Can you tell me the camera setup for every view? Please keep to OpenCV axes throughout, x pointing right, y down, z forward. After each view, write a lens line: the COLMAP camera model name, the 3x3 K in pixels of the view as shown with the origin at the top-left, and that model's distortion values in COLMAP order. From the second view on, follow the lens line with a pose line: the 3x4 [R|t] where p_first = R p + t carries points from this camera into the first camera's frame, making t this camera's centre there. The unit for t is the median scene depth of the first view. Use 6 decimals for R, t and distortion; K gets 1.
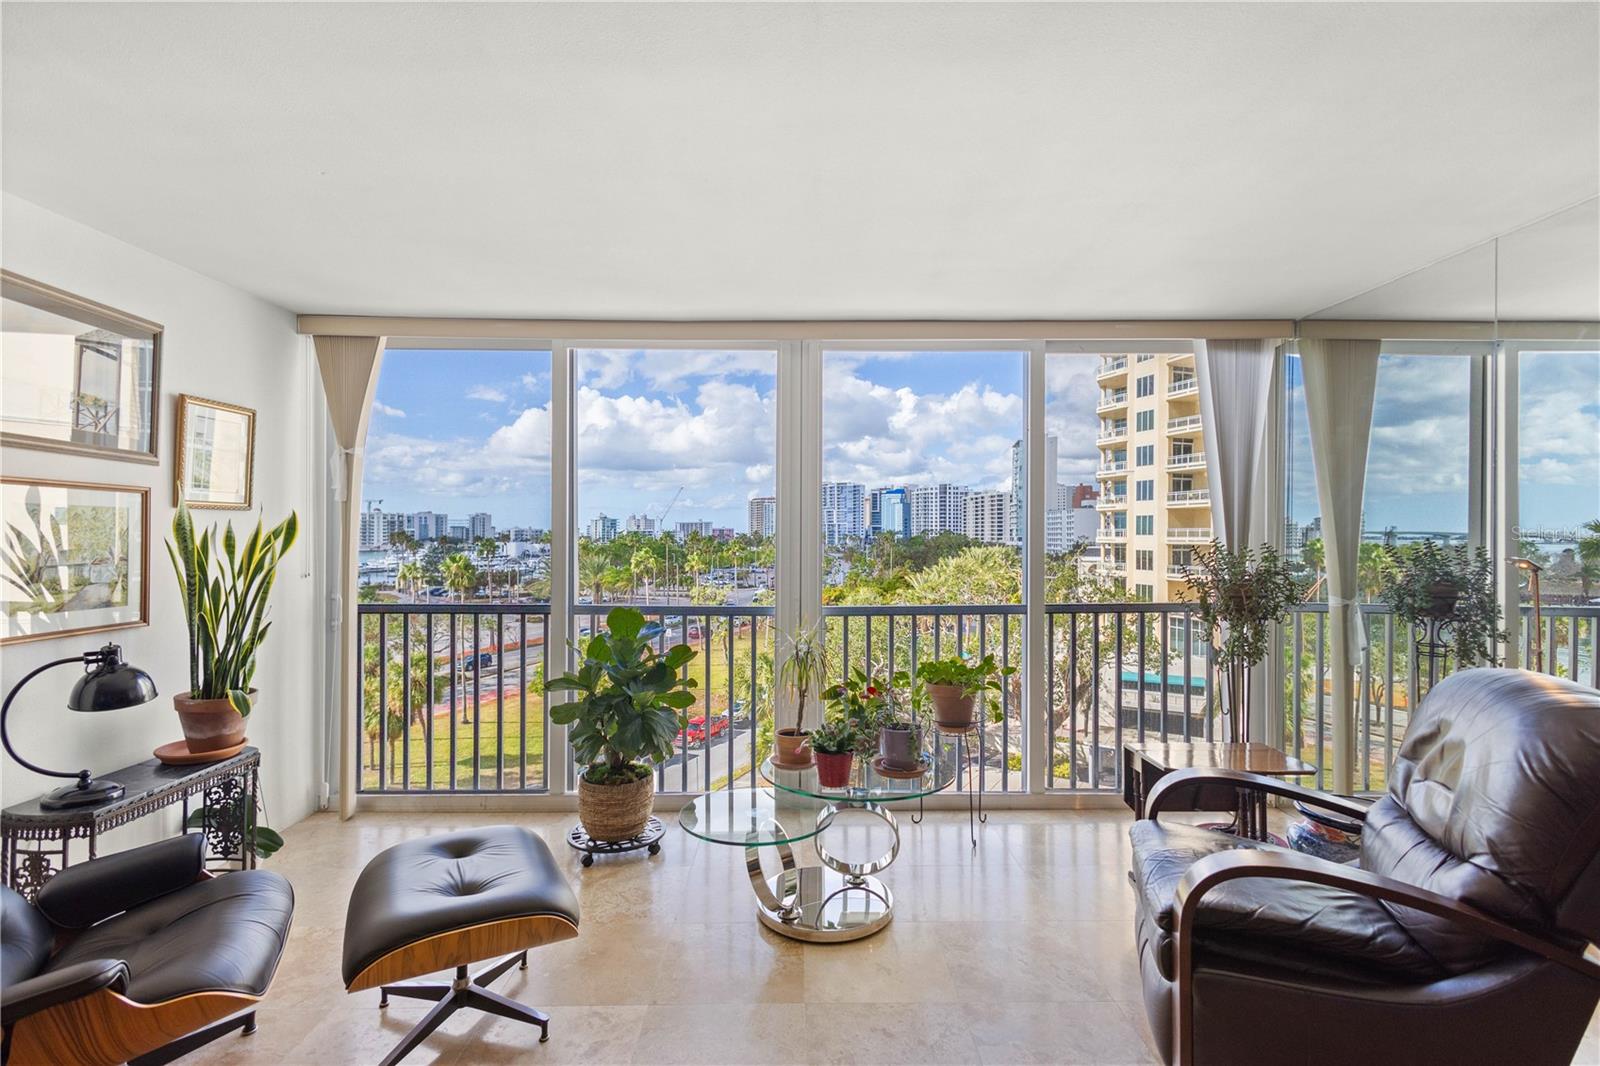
lens RADIAL K [[725.6, 0, 791.5], [0, 725.6, 535.2], [0, 0, 1]] dist [0.000015, -0.000440]
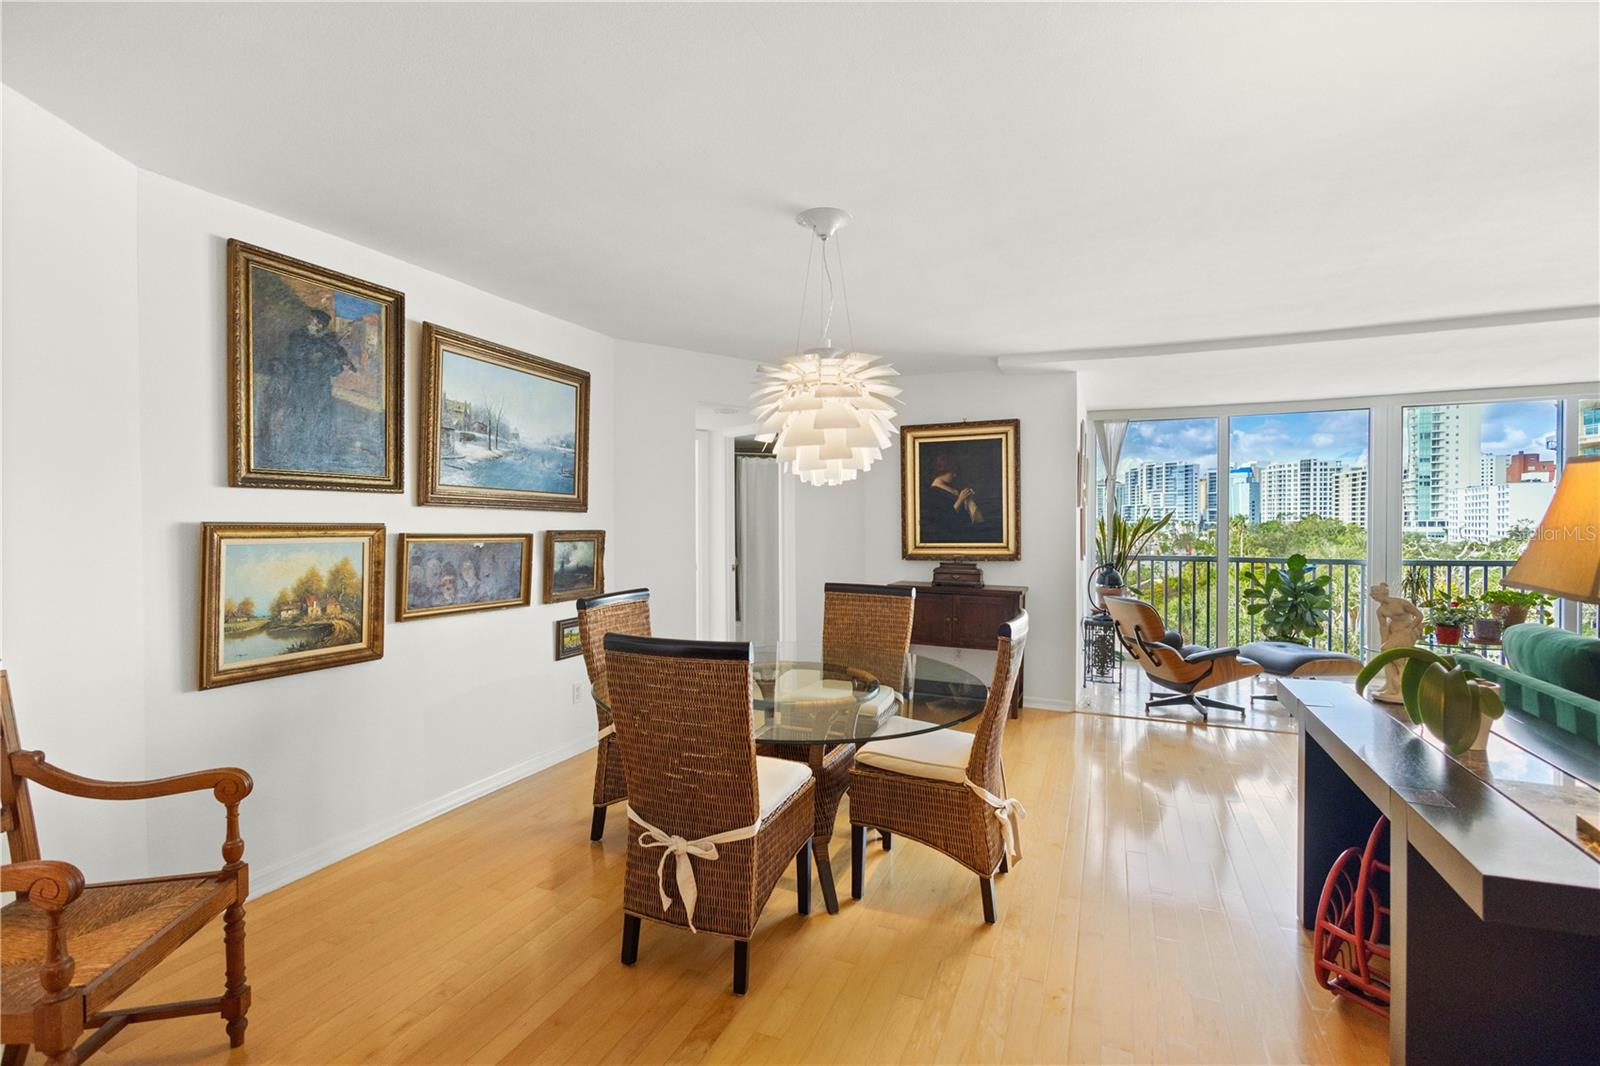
lens RADIAL K [[725.6, 0, 788.9], [0, 725.6, 529.6], [0, 0, 1]] dist [0.000015, -0.000440]
pose [[0.917572, -0.002717, -0.397561, -0.675316], [0.006704, 0.999940, 0.008638, 0.005301], [0.397514, -0.010591, 0.917535, -1.276683]]
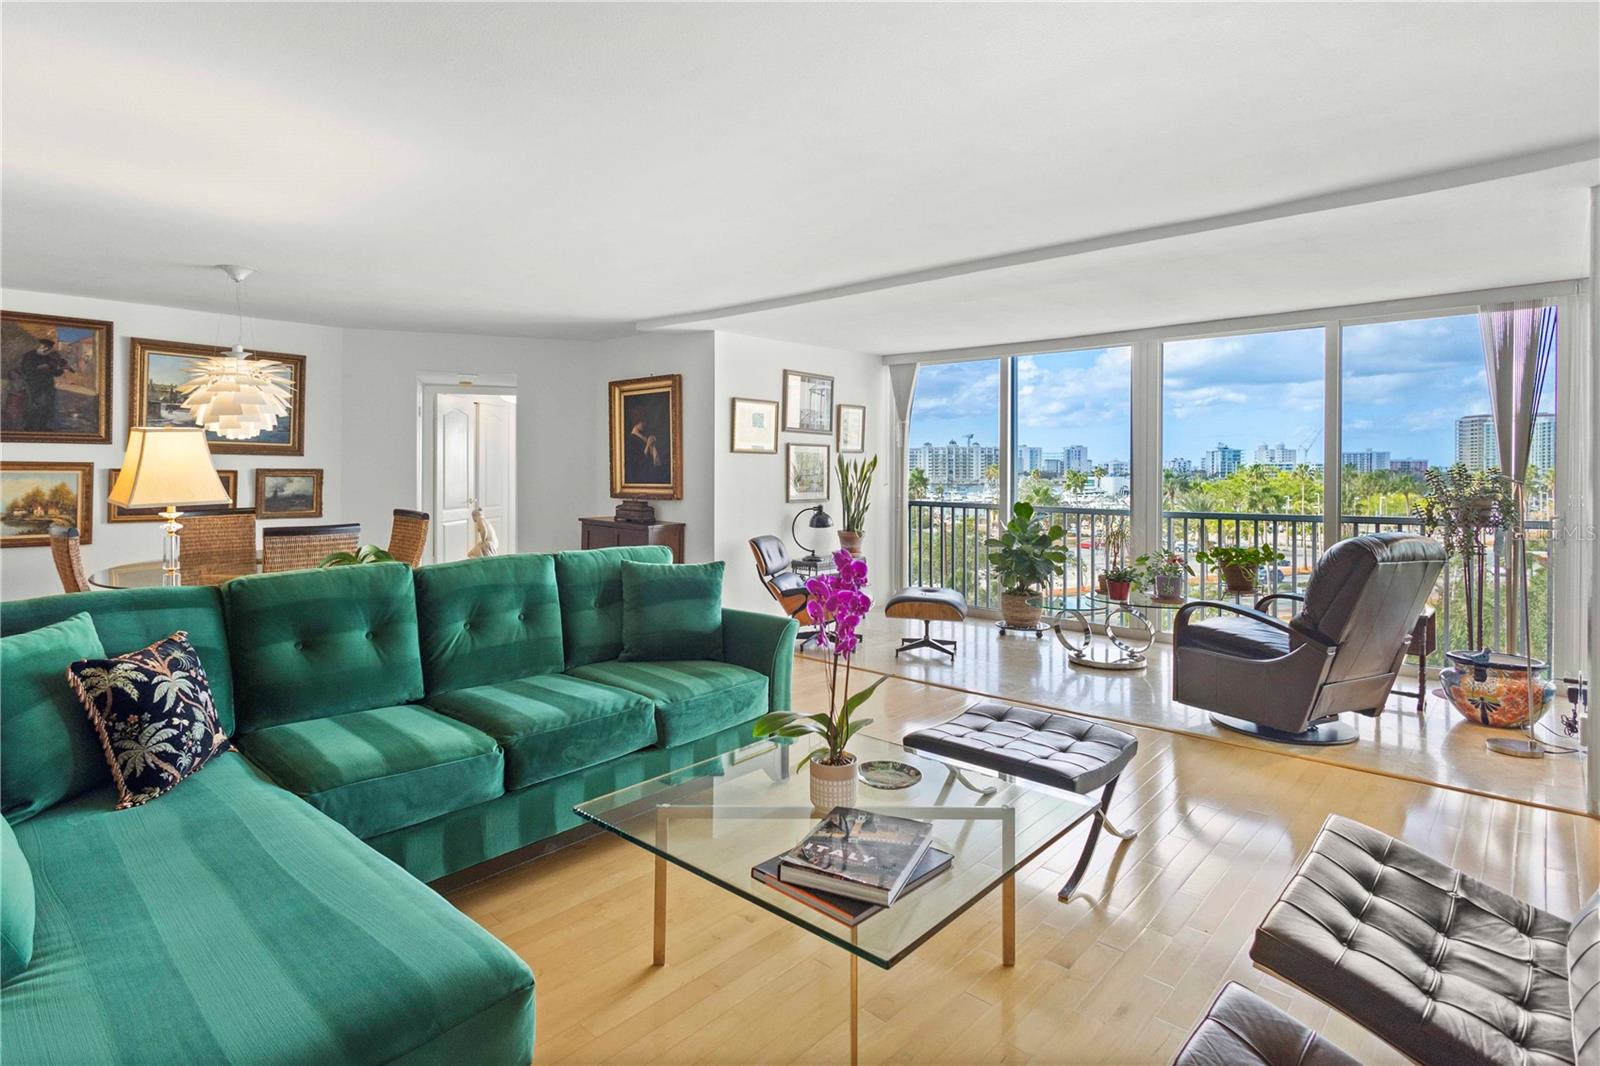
lens RADIAL K [[827.1, 0, 791.3], [0, 827.1, 478.0], [0, 0, 1]] dist [0.001852, -0.000214]
pose [[0.738634, 0.008391, -0.674054, 0.735282], [-0.001262, 0.999938, 0.011065, 0.013149], [0.674105, -0.007323, 0.738599, -0.938526]]
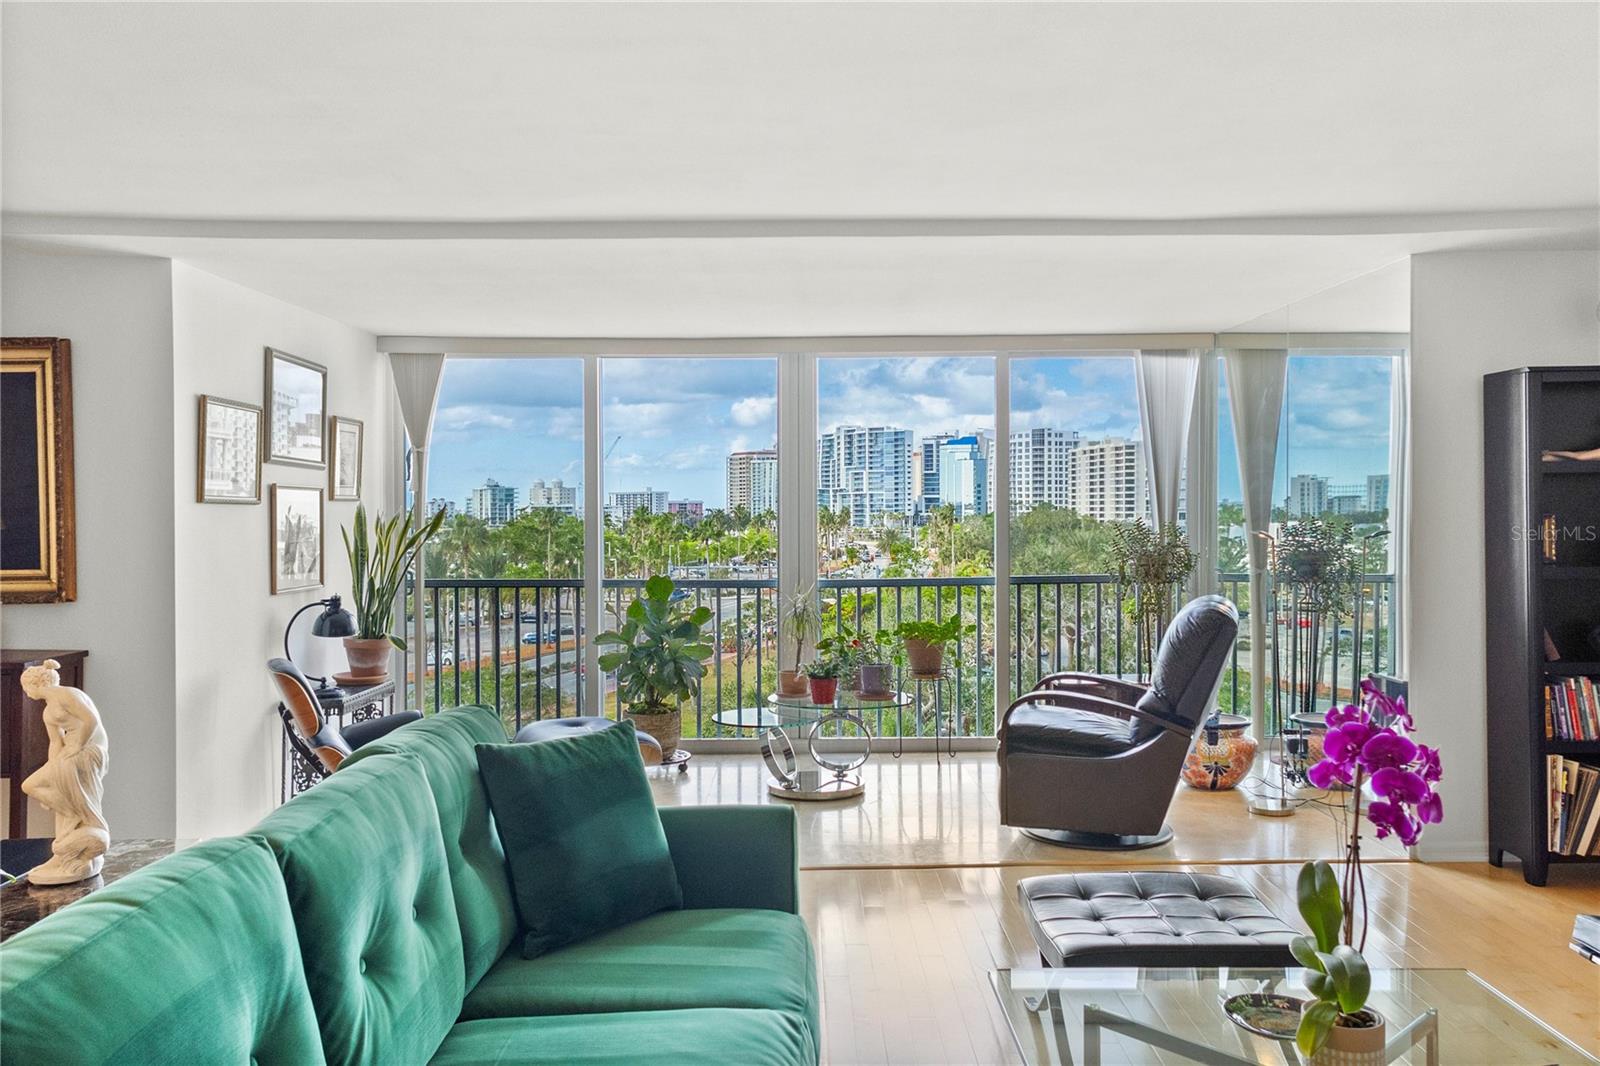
lens RADIAL K [[1176.7, 0, 811.2], [0, 1176.7, 527.9], [0, 0, 1]] dist [0.001097, 0.001968]
pose [[0.999897, -0.006394, 0.012856, 0.009339], [0.006216, 0.999884, 0.013874, -0.010726], [-0.012943, -0.013793, 0.999821, -1.014281]]
